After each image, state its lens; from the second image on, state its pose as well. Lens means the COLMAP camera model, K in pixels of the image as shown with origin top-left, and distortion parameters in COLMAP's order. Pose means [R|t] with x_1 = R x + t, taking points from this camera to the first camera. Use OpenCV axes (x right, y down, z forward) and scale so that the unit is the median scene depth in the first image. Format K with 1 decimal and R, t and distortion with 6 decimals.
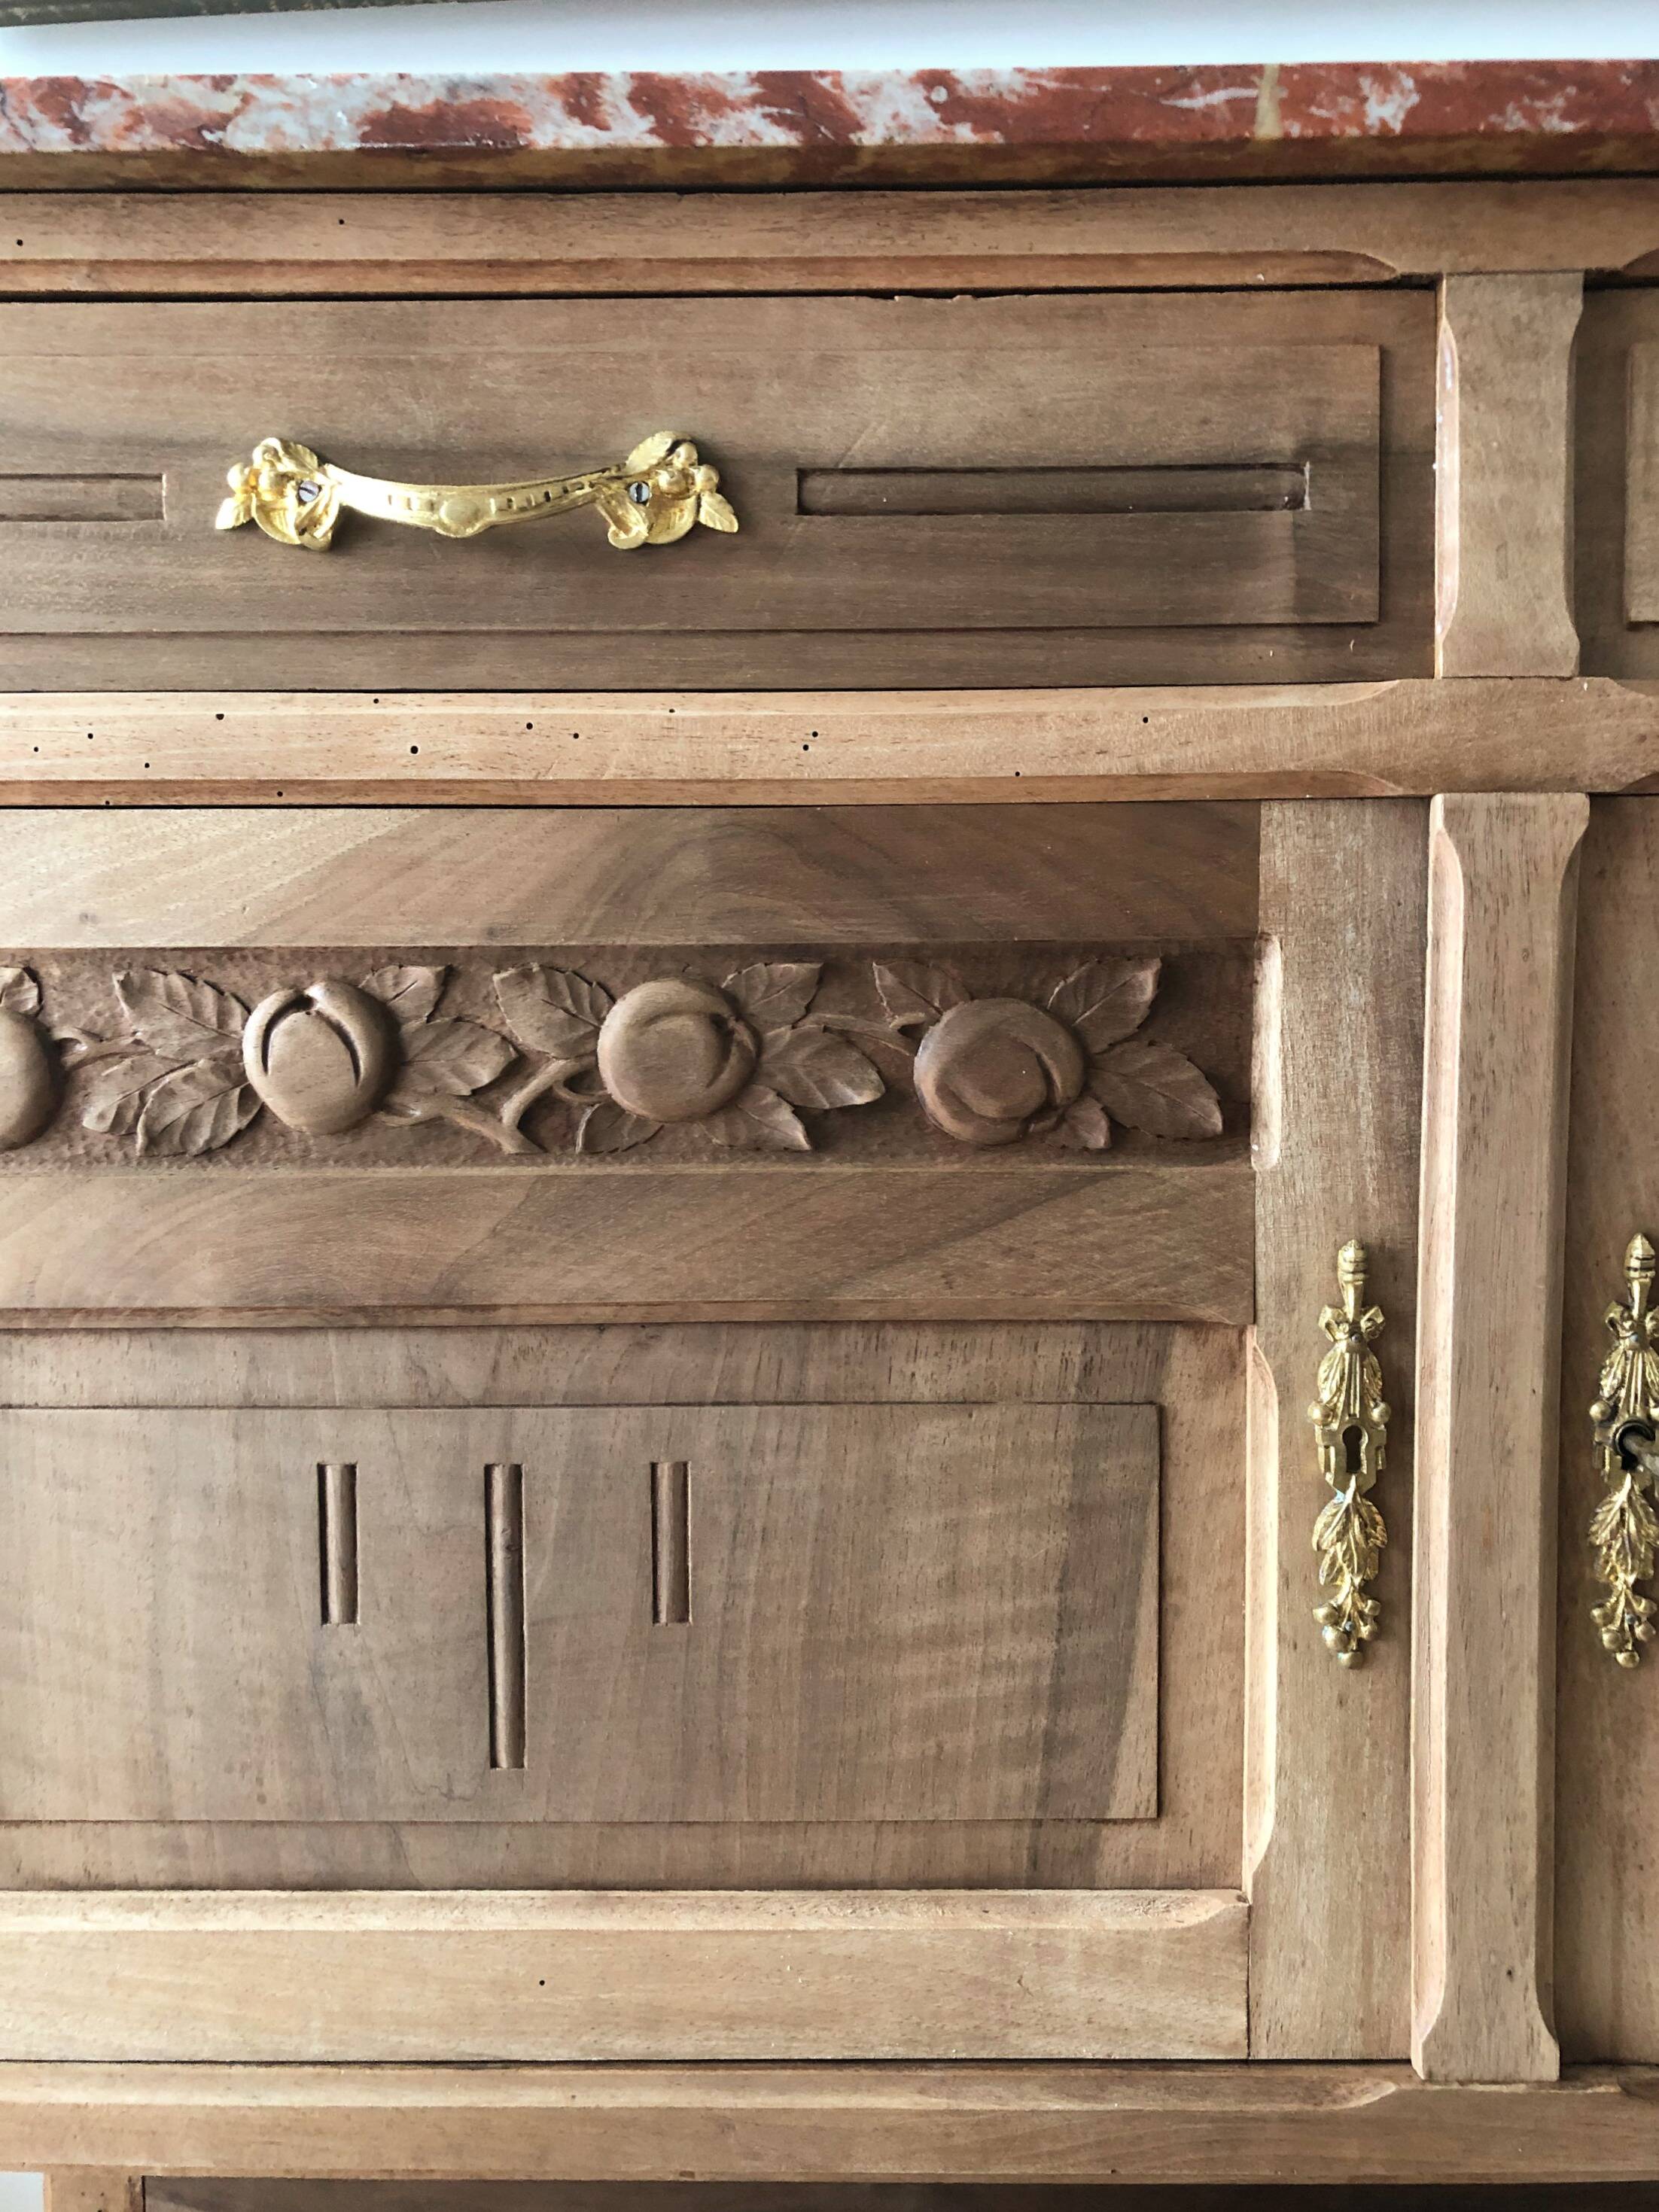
lens RADIAL K [[1901.1, 0, 824.5], [0, 1901.1, 1066.8], [0, 0, 1]] dist [0.008780, -0.003842]
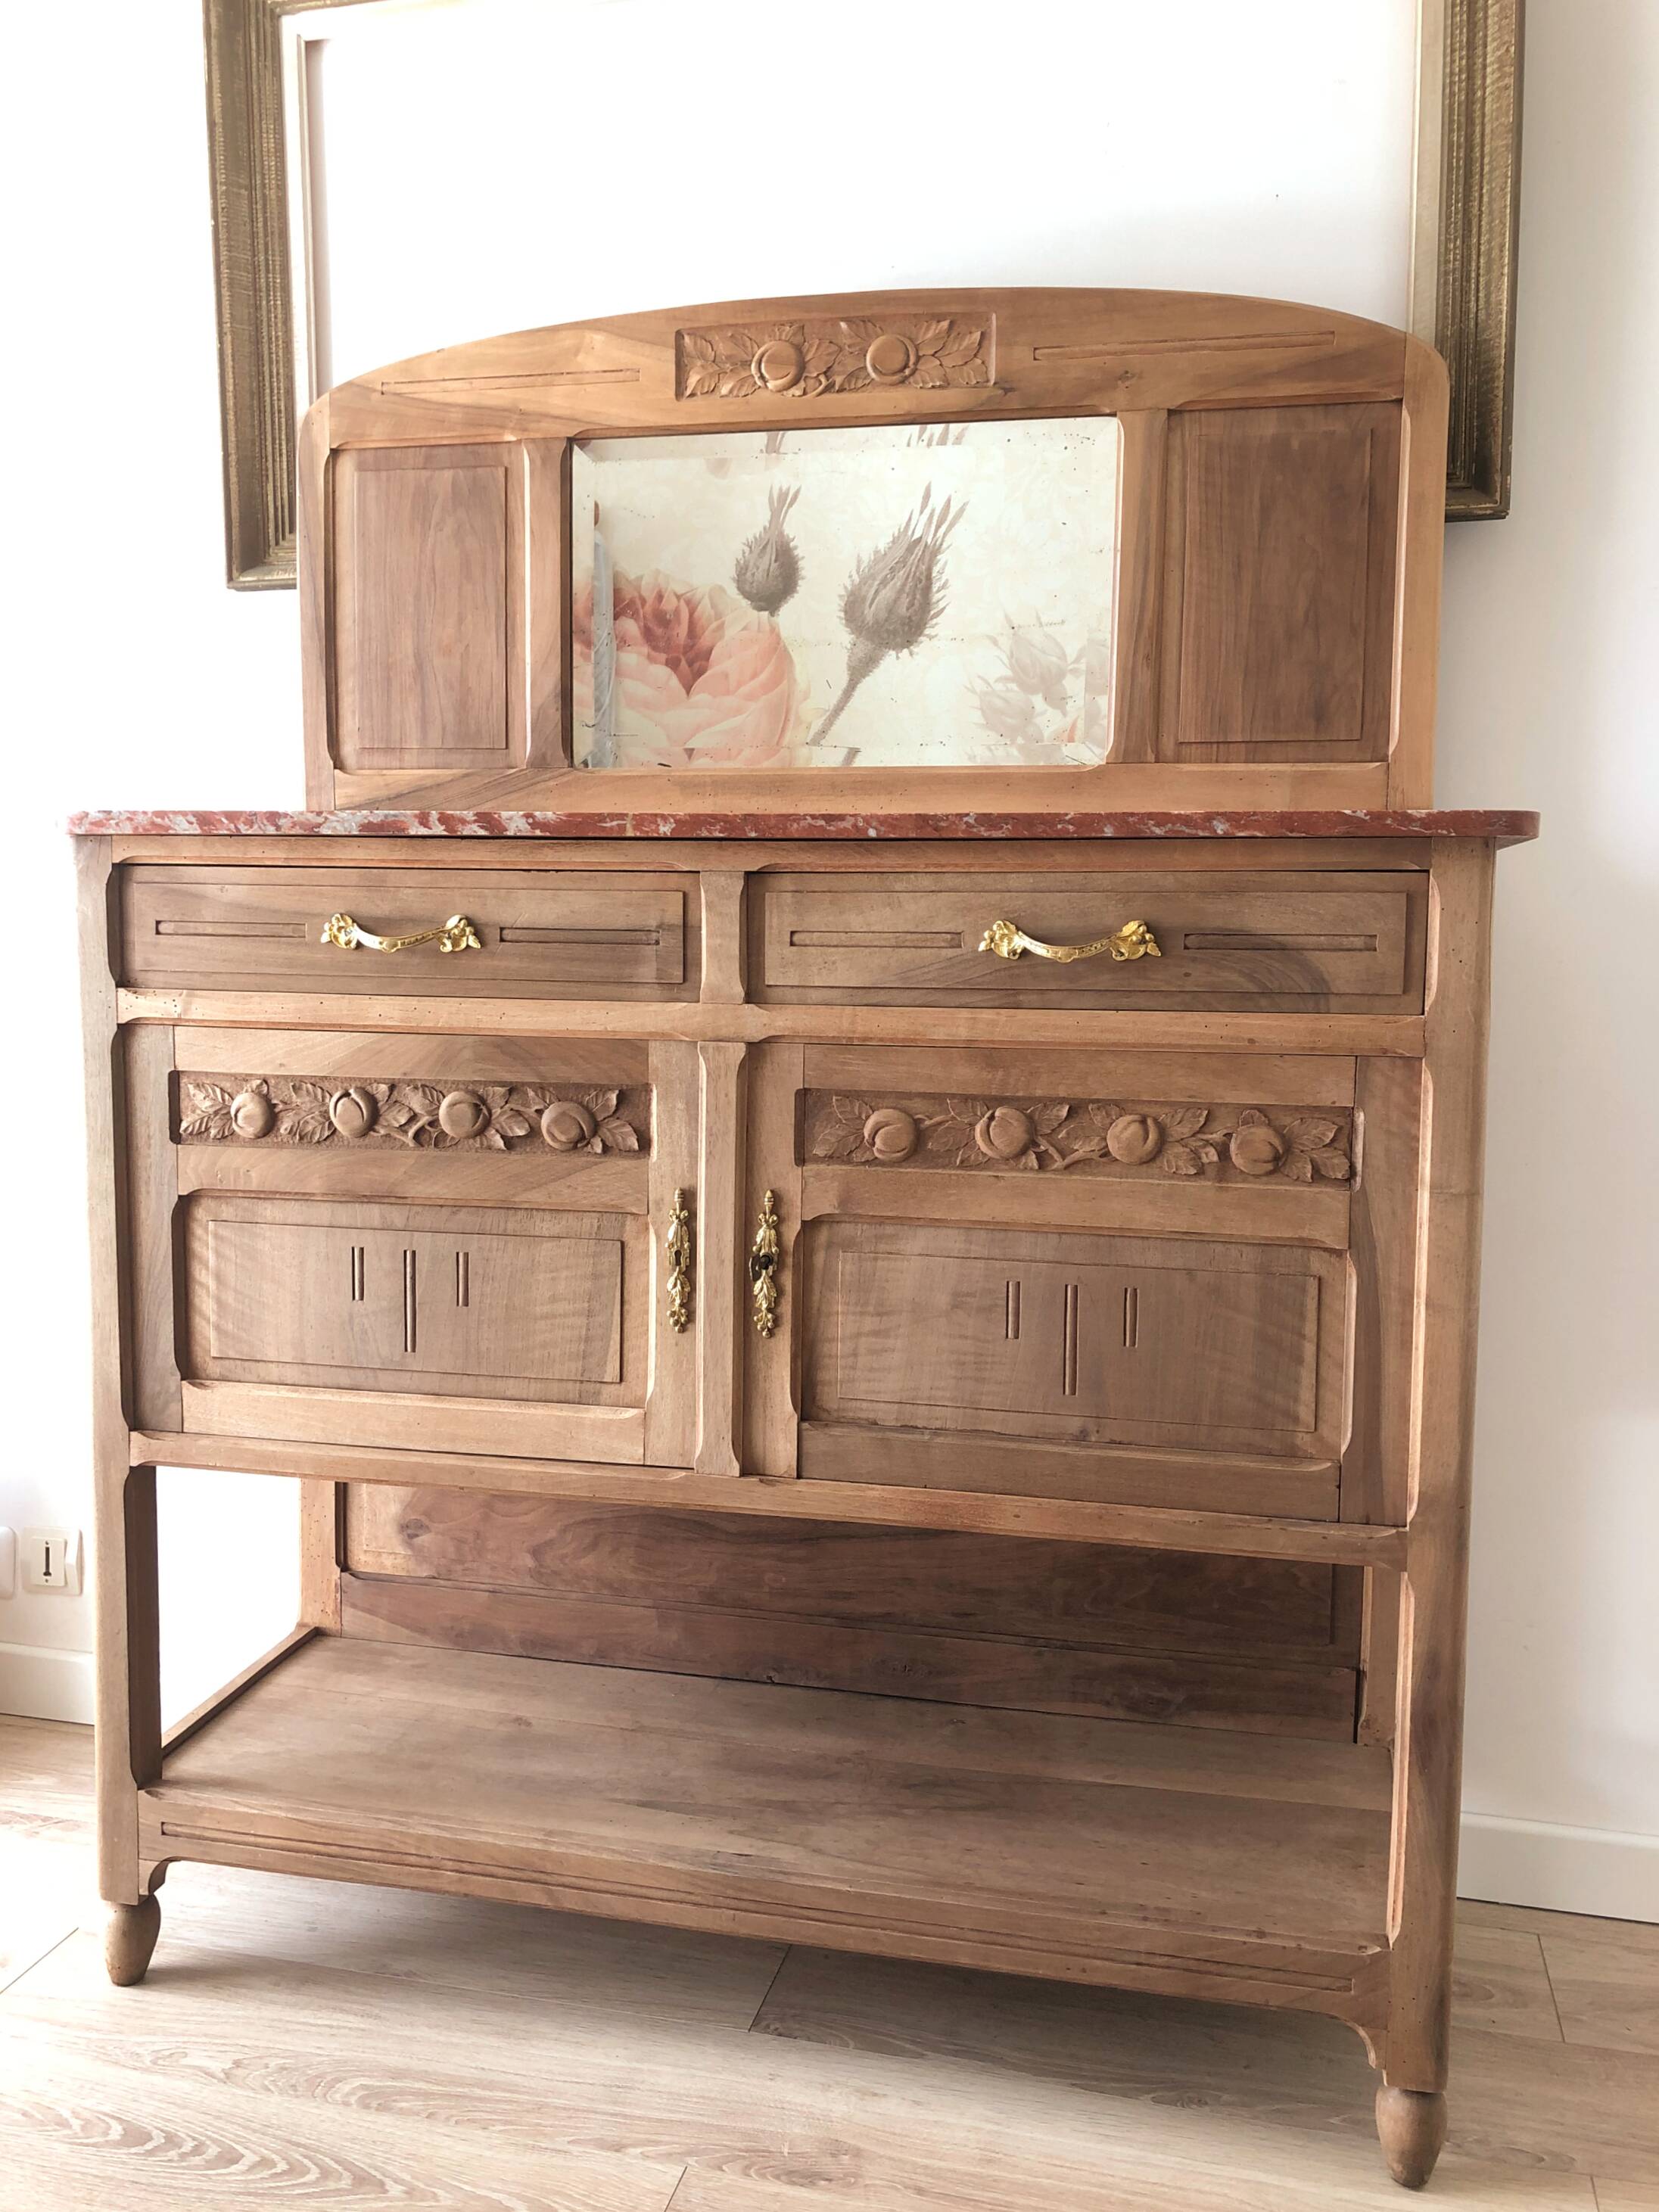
lens RADIAL K [[1864.9, 0, 826.5], [0, 1864.9, 1098.6], [0, 0, 1]] dist [0.072001, -0.071477]
pose [[0.980887, 0.037611, -0.190908, 1.048825], [-0.030883, 0.998797, 0.038097, -0.164926], [0.192111, -0.031473, 0.980868, -1.792590]]
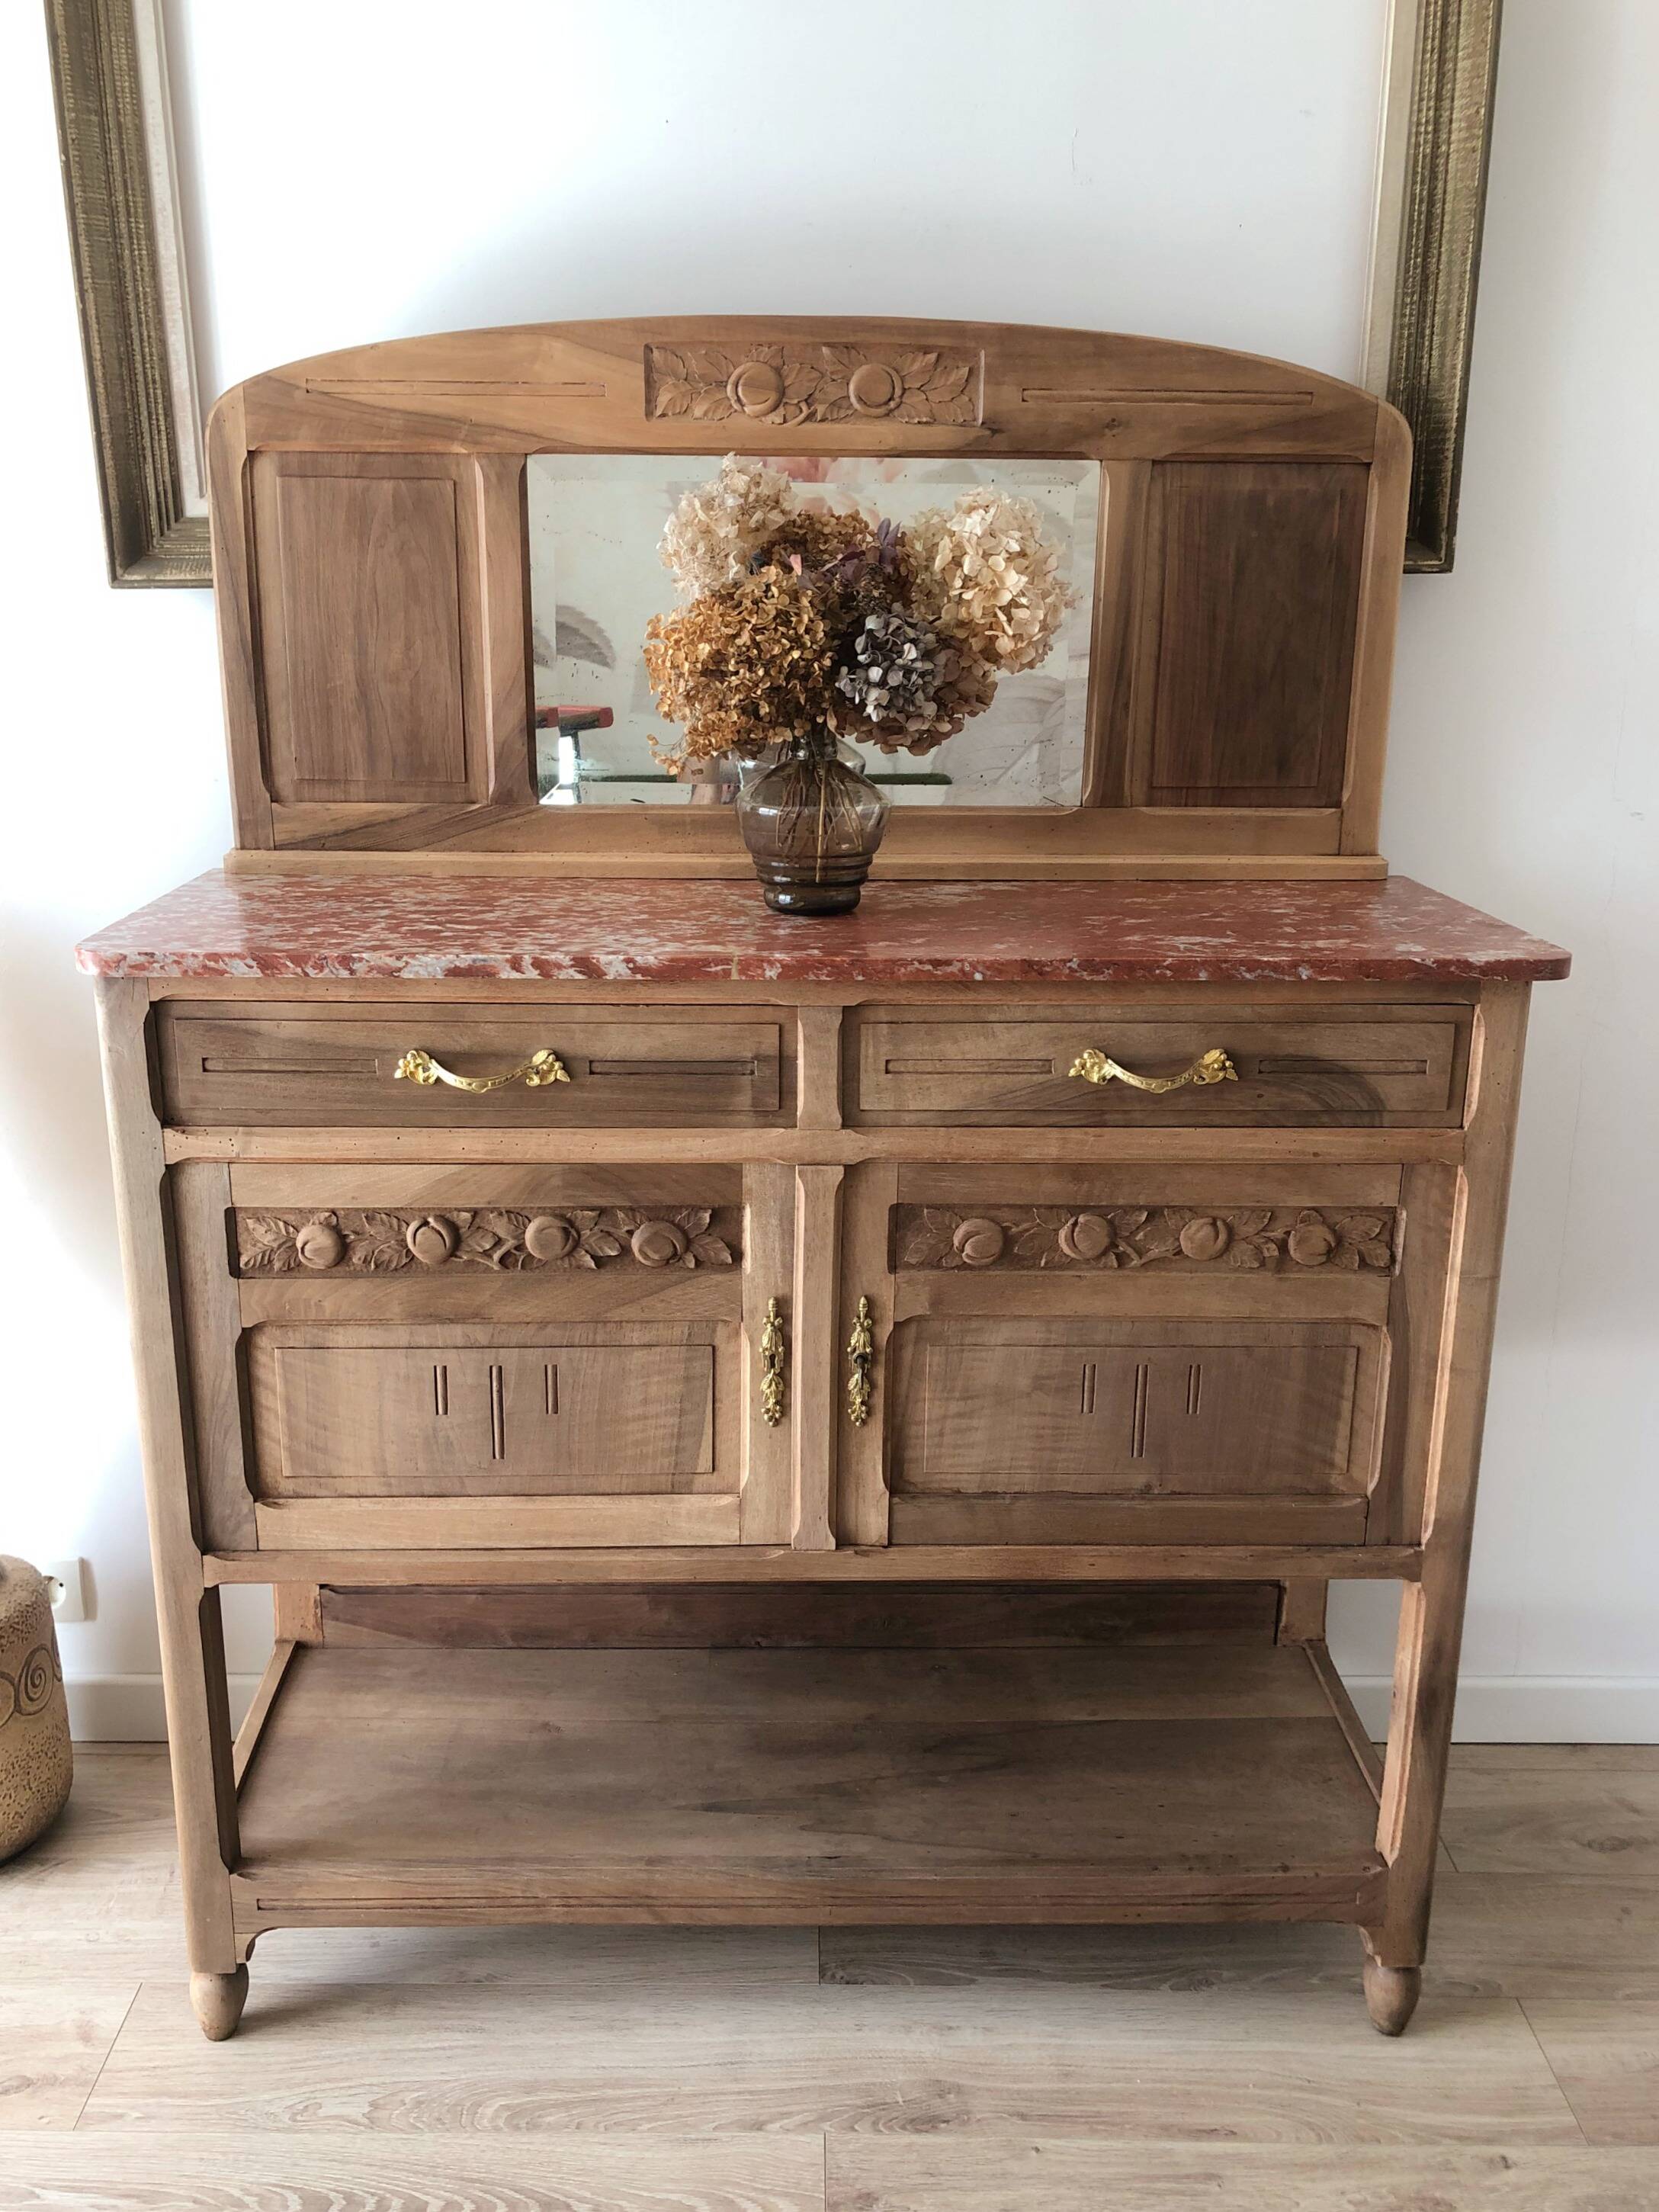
lens RADIAL K [[1883.8, 0, 819.8], [0, 1883.8, 1109.7], [0, 0, 1]] dist [0.077237, -0.082581]
pose [[0.998499, 0.003823, 0.054643, 0.184490], [-0.015740, 0.975517, 0.219362, -0.876630], [-0.052466, -0.219892, 0.974112, -1.913902]]
